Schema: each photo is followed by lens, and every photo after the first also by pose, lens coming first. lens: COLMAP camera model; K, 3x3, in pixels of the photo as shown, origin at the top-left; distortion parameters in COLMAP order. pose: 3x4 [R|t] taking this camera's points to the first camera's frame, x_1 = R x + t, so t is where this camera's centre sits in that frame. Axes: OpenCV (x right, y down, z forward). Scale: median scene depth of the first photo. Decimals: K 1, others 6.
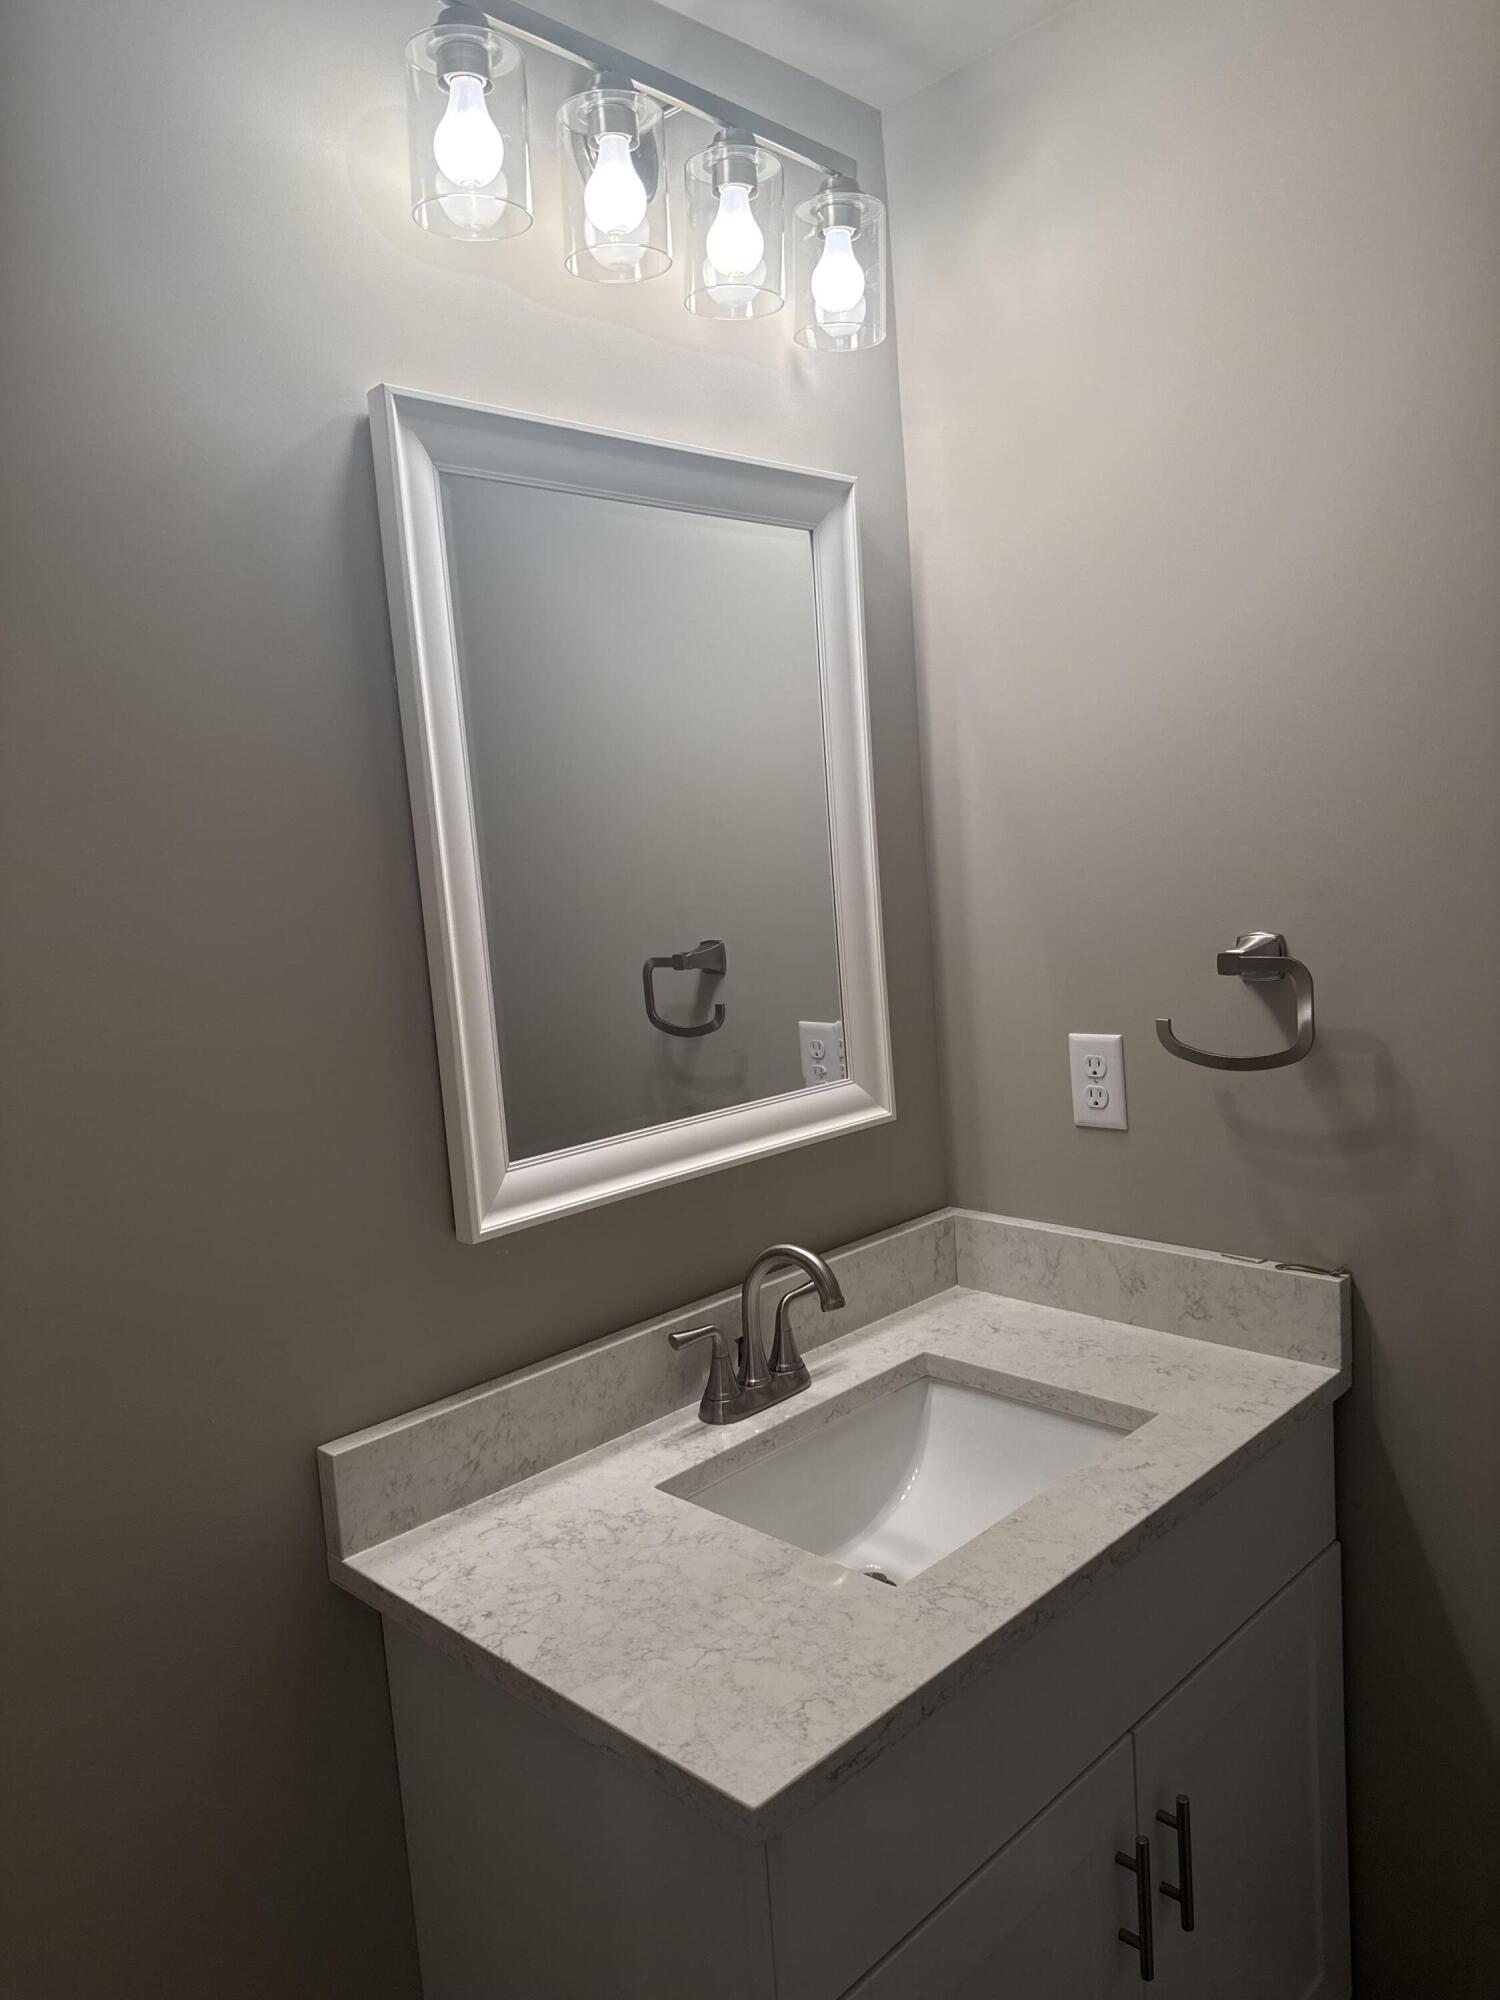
lens RADIAL K [[1379.7, 0, 745.1], [0, 1379.7, 1009.0], [0, 0, 1]] dist [0.006451, 0.000309]
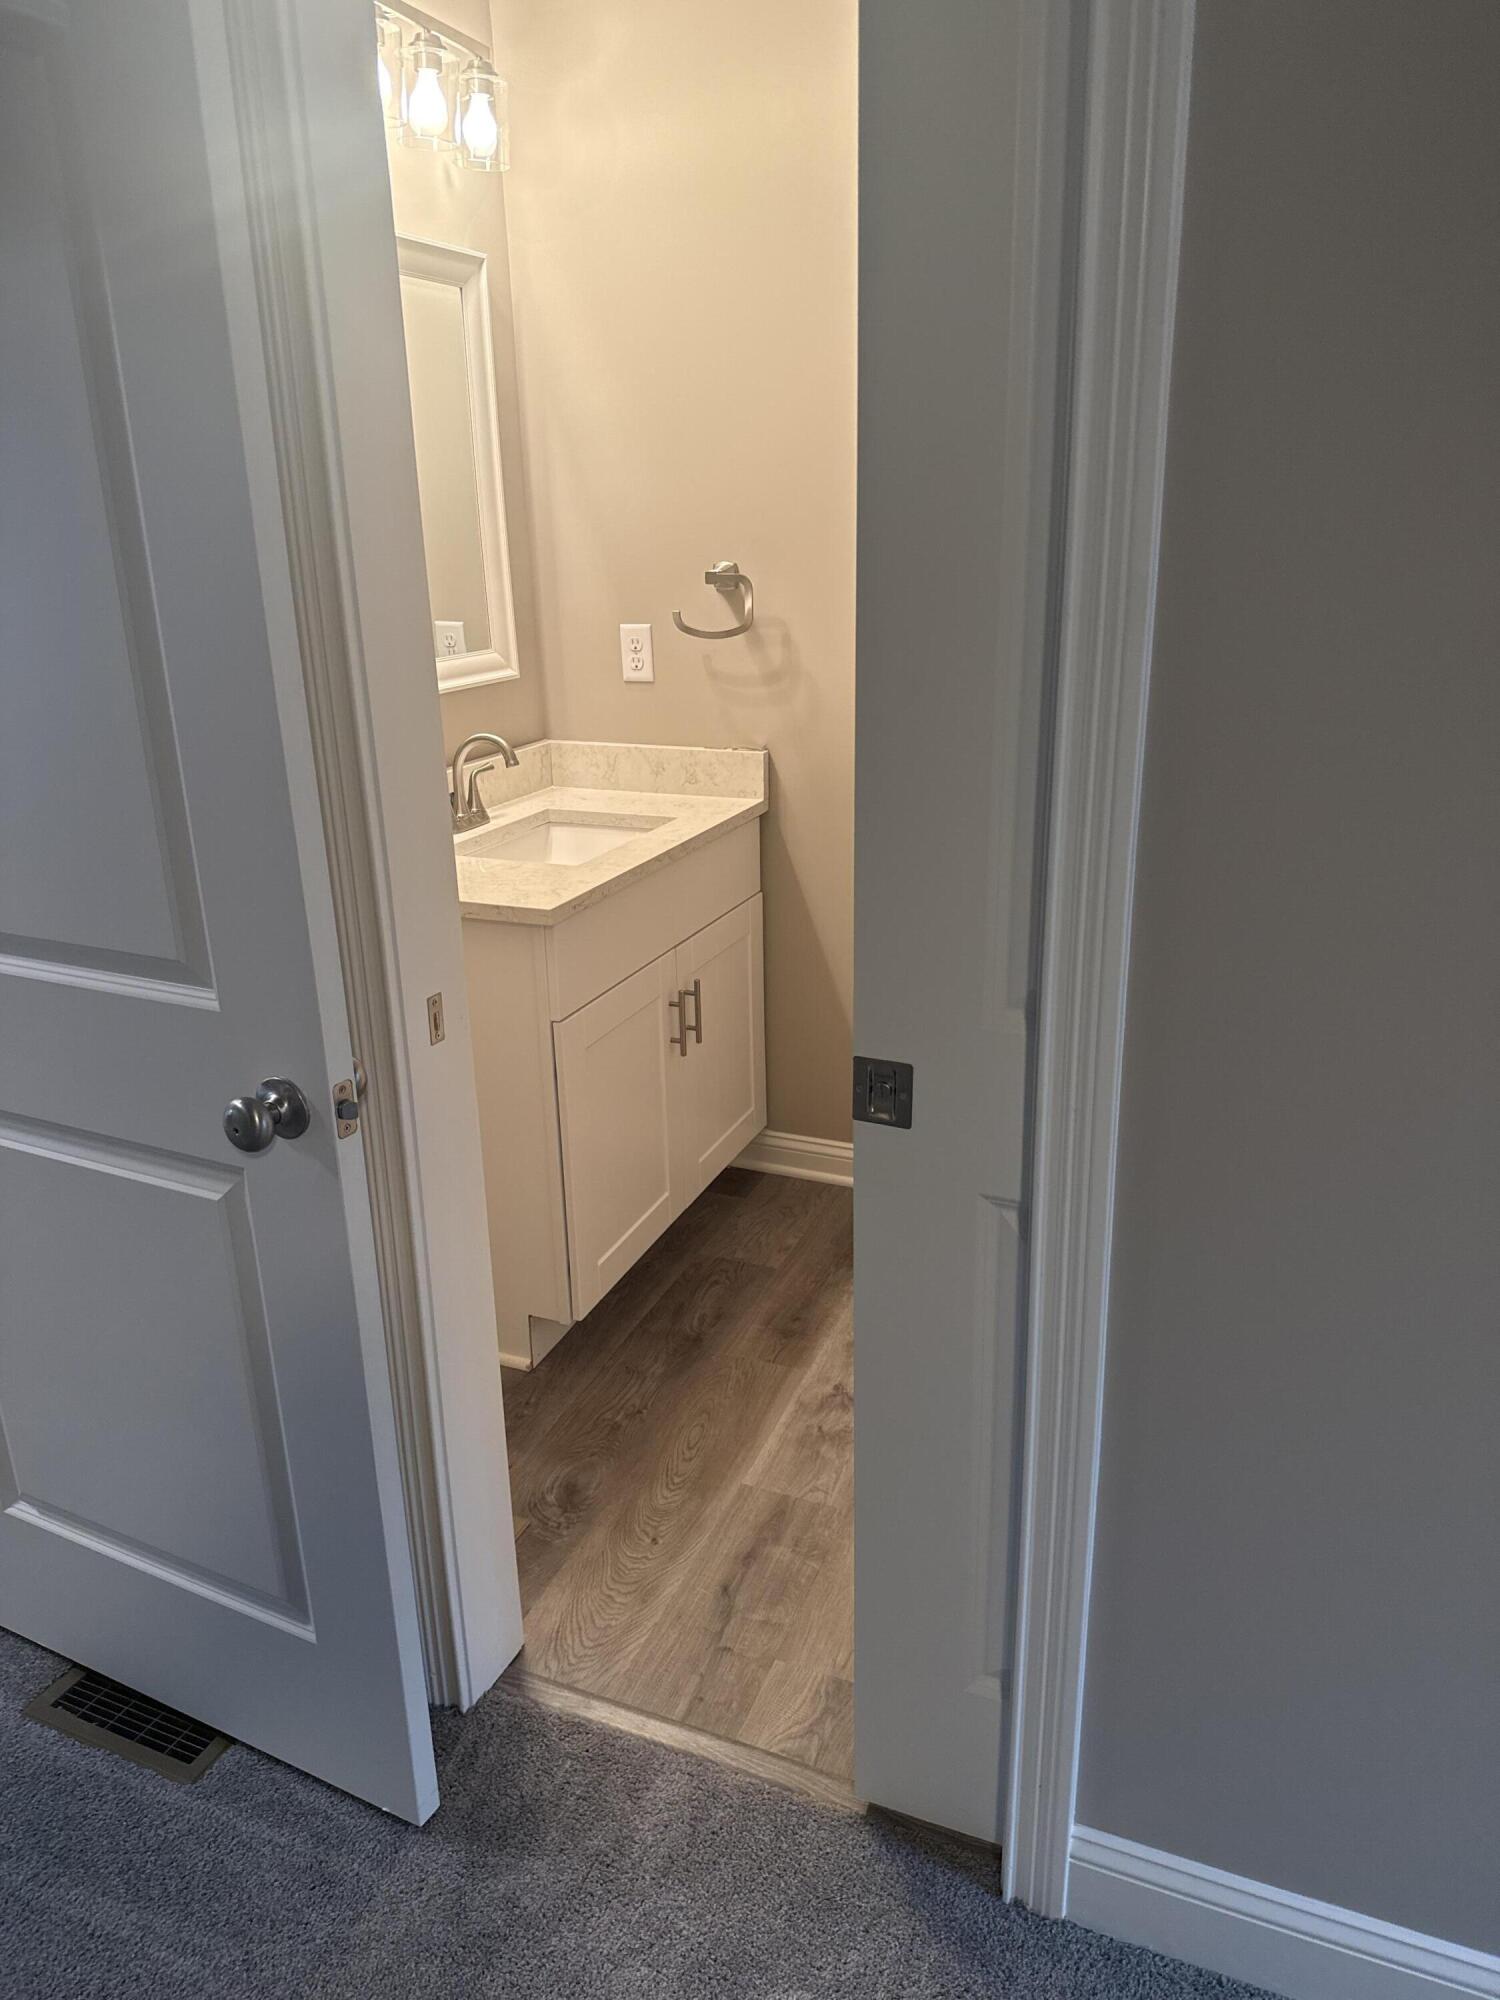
lens RADIAL K [[1404.2, 0, 734.5], [0, 1404.2, 1007.0], [0, 0, 1]] dist [0.141545, -0.215876]
pose [[0.918932, -0.074787, 0.387260, -0.379956], [0.001406, 0.982474, 0.186396, 0.166367], [-0.394413, -0.170741, 0.902932, -0.792471]]
